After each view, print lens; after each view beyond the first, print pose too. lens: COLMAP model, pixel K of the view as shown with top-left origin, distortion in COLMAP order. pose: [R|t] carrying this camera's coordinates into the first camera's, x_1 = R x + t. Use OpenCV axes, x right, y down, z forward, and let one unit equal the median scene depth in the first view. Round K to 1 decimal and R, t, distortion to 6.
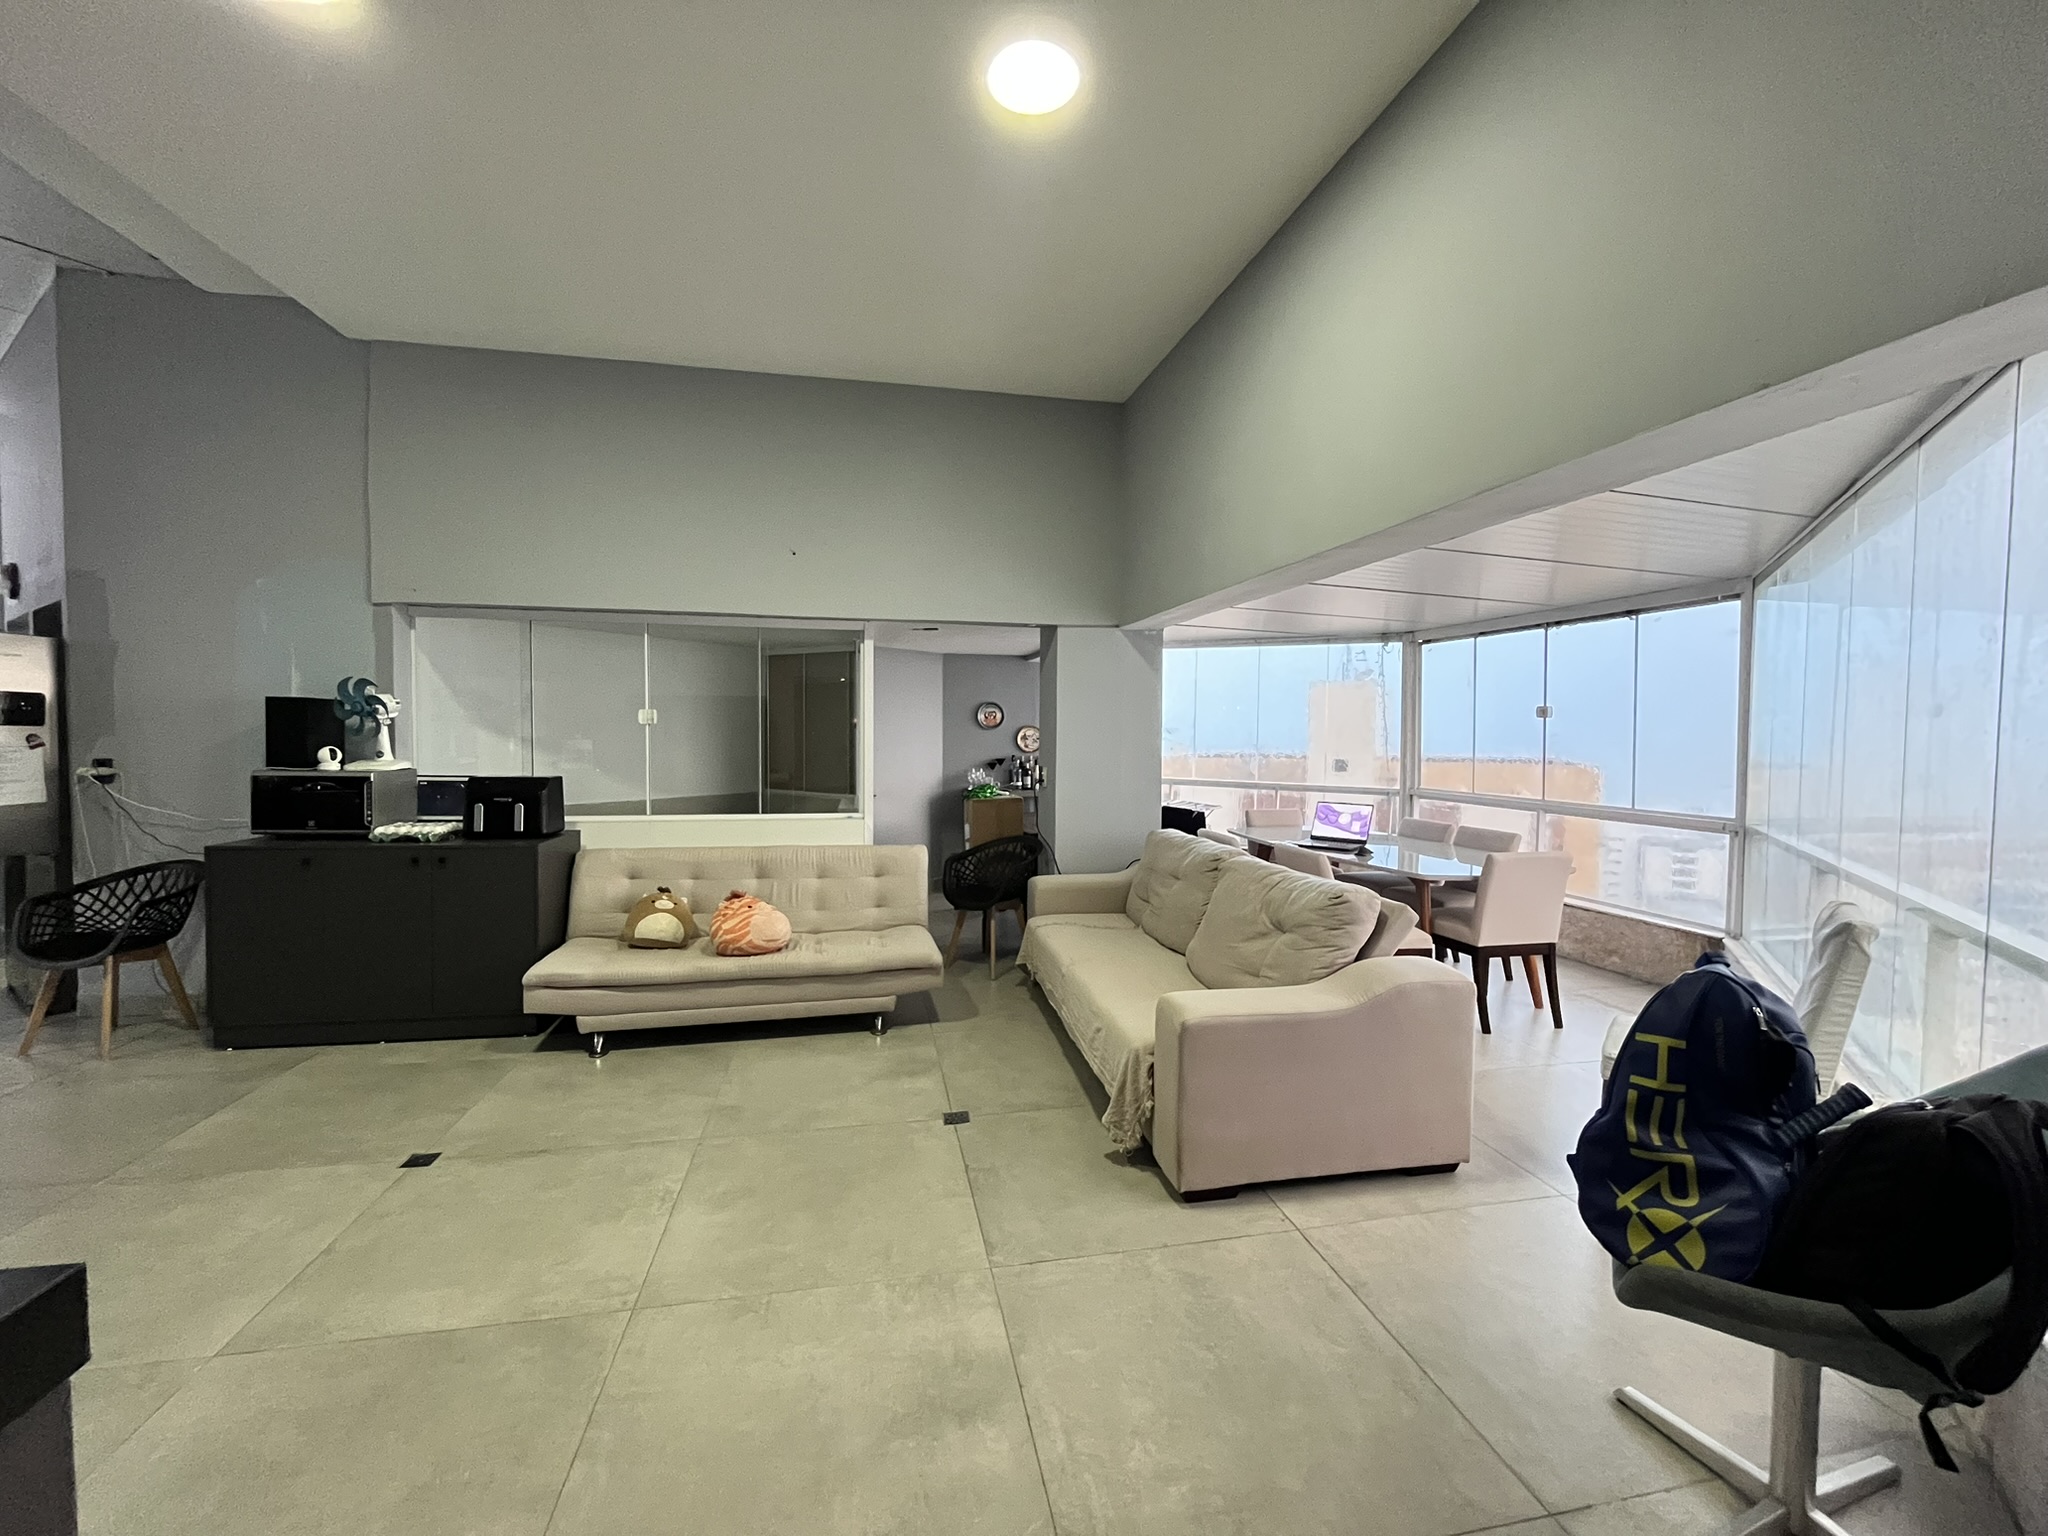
lens RADIAL K [[829.5, 0, 1025.8], [0, 829.5, 760.9], [0, 0, 1]] dist [-0.008618, -0.000197]
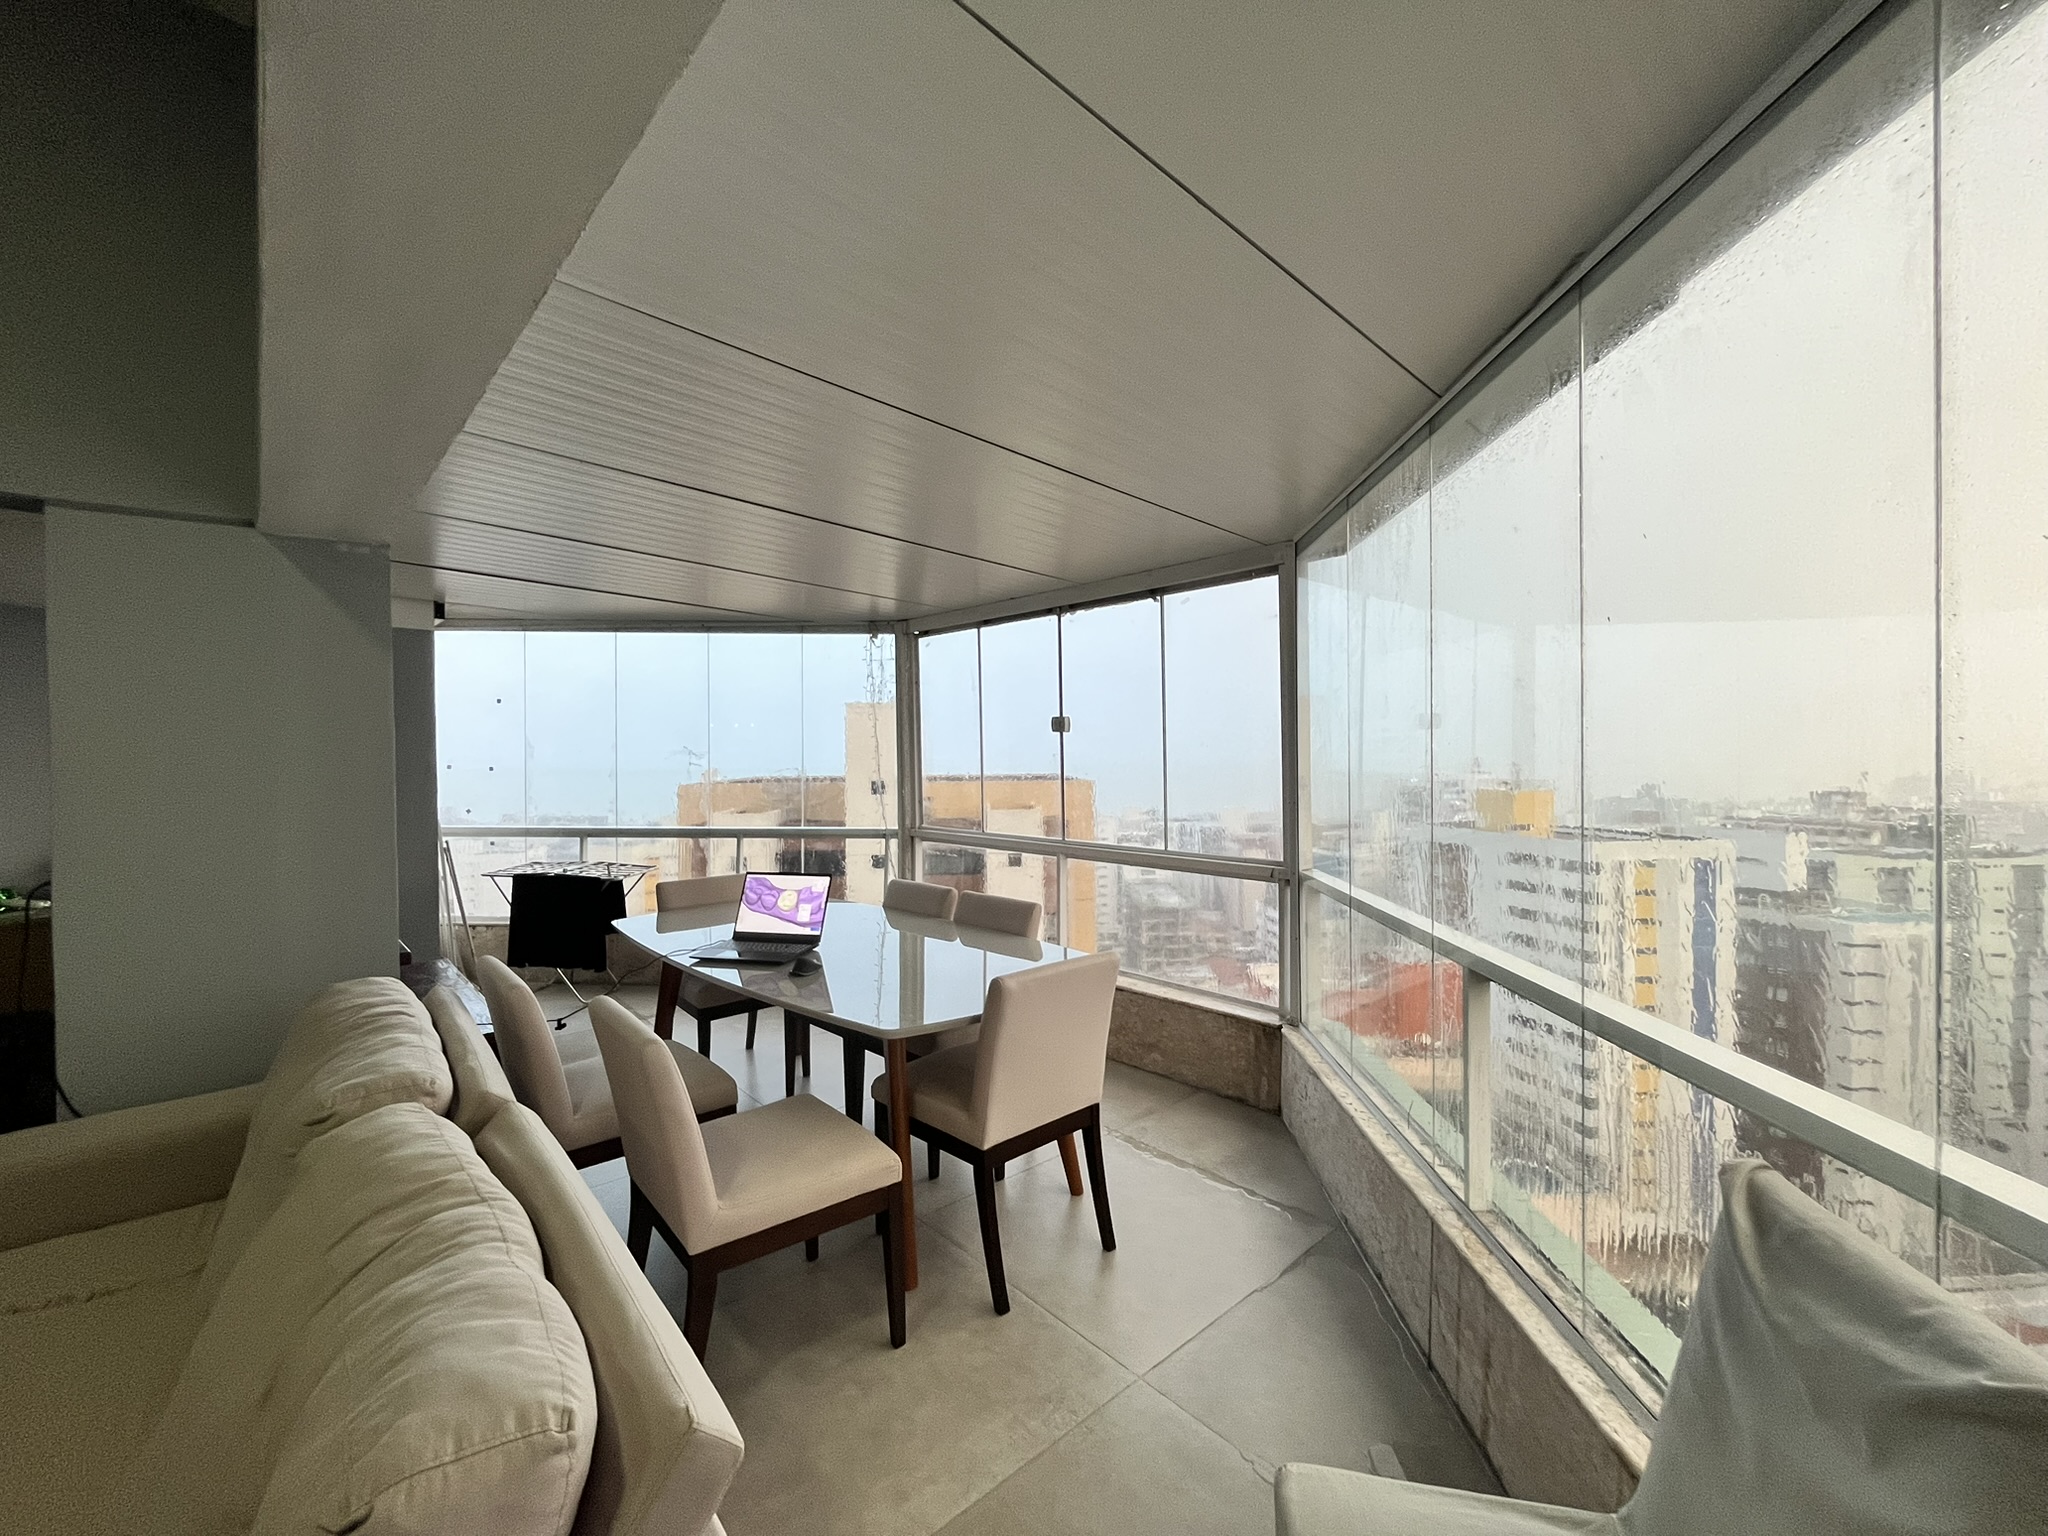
lens RADIAL K [[829.5, 0, 1026.4], [0, 829.5, 765.2], [0, 0, 1]] dist [-0.008618, -0.000197]
pose [[0.861629, -0.022108, 0.507057, 0.243332], [0.033154, 0.999369, -0.012765, -0.015216], [-0.506455, 0.027809, 0.861818, 0.411107]]
